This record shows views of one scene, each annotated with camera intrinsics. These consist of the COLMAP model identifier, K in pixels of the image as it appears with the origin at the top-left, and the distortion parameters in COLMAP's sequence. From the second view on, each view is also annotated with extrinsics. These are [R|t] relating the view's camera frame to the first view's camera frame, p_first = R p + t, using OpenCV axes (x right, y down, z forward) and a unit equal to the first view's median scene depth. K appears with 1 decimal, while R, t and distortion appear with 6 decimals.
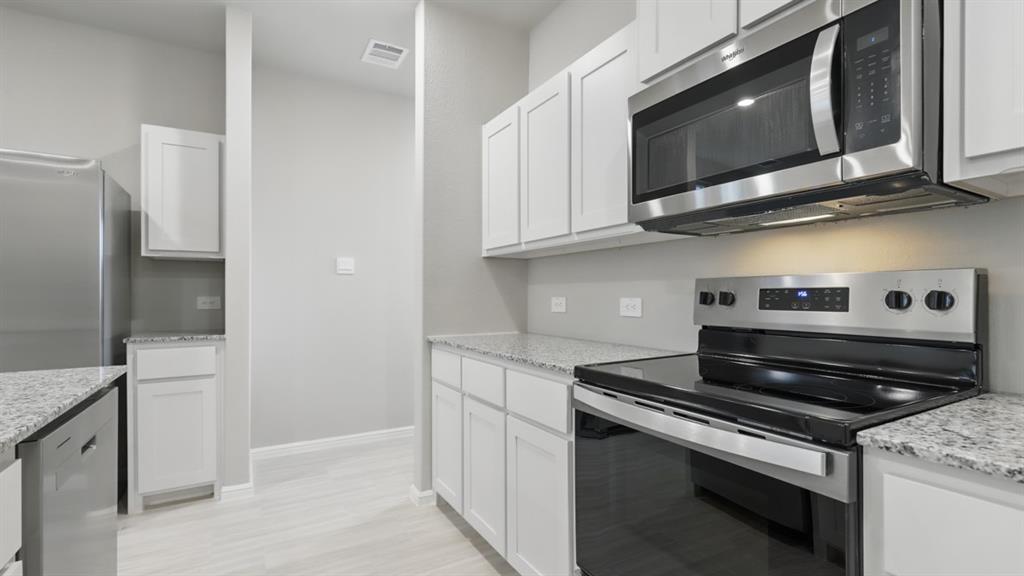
lens RADIAL K [[465.0, 0, 513.3], [0, 465.0, 294.4], [0, 0, 1]] dist [0.001189, 0.000043]
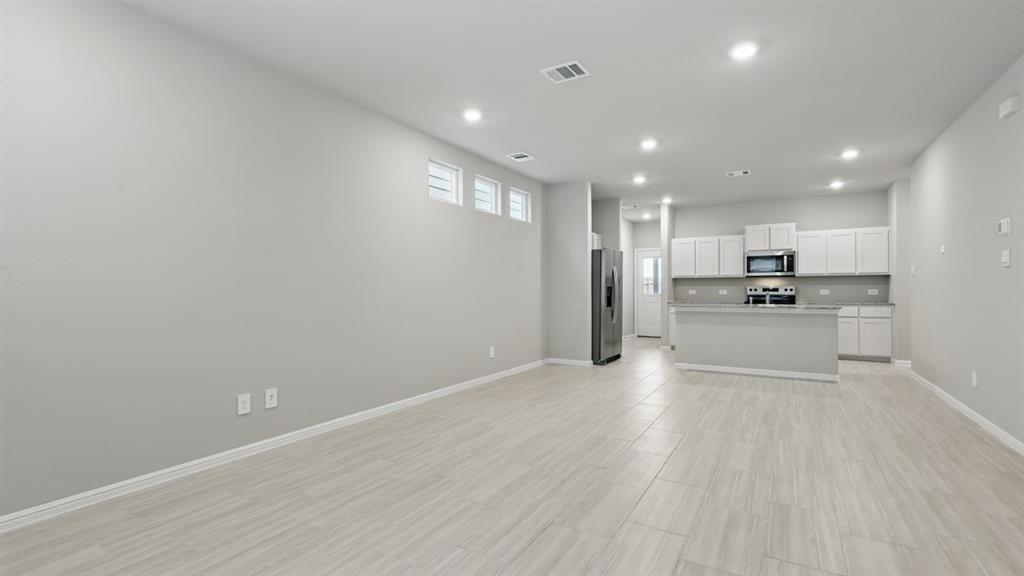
lens RADIAL K [[463.7, 0, 516.6], [0, 463.7, 288.7], [0, 0, 1]] dist [0.002078, 0.000128]
pose [[0.871880, 0.001685, 0.489717, -4.590207], [0.001375, 0.999982, -0.005889, 0.022557], [-0.489718, 0.005807, 0.871861, -2.333572]]
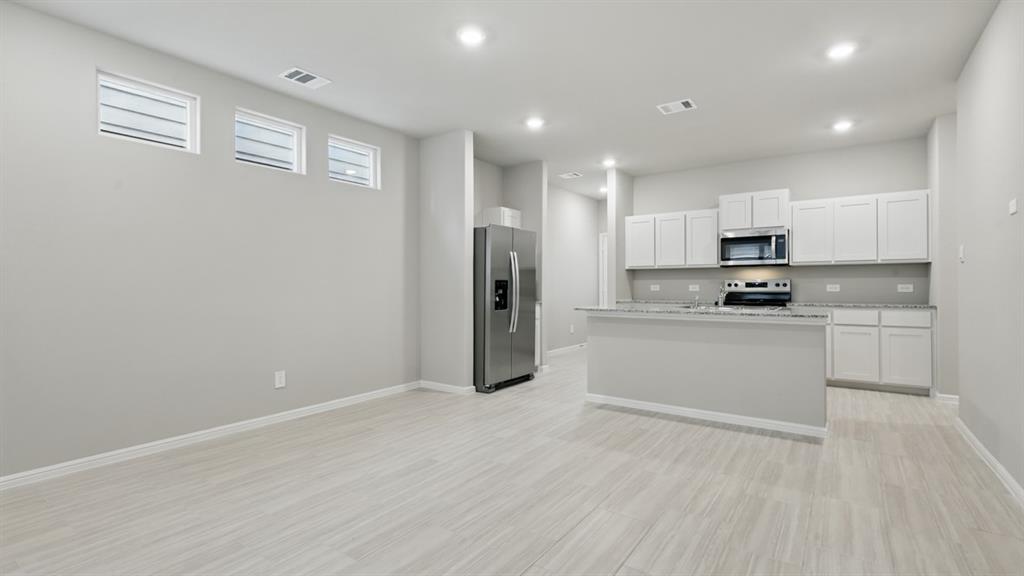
lens RADIAL K [[468.1, 0, 514.3], [0, 468.1, 283.7], [0, 0, 1]] dist [-0.000161, 0.000060]
pose [[0.908967, 0.001178, 0.416866, -2.853036], [0.001110, 0.999986, -0.005246, 0.016597], [-0.416866, 0.005231, 0.908953, -1.781350]]
